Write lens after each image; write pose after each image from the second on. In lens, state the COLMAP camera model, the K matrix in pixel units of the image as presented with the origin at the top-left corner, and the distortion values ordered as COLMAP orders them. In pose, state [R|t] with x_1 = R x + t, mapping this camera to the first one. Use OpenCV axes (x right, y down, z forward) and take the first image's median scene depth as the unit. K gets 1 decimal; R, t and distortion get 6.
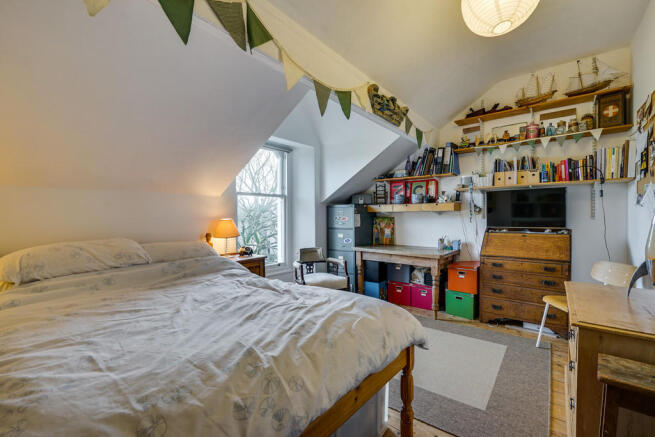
lens RADIAL K [[296.4, 0, 326.7], [0, 296.4, 219.1], [0, 0, 1]] dist [0.001261, 0.001427]
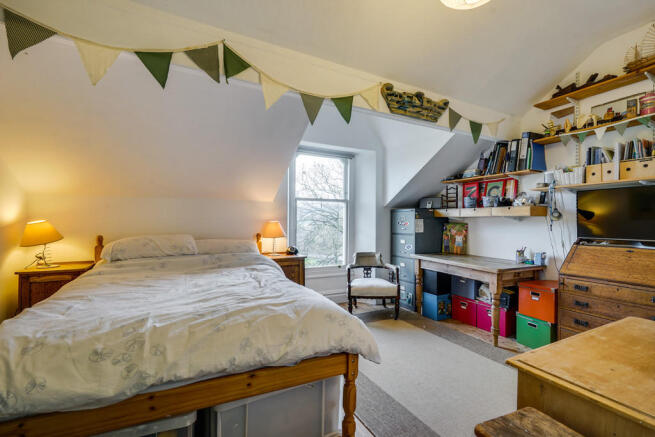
lens RADIAL K [[296.4, 0, 325.3], [0, 296.4, 218.5], [0, 0, 1]] dist [0.001261, 0.001427]
pose [[0.908196, 0.010076, -0.418424, 0.292286], [-0.018084, 0.999721, -0.015177, 0.001472], [0.418154, 0.021350, 0.908125, 0.038914]]
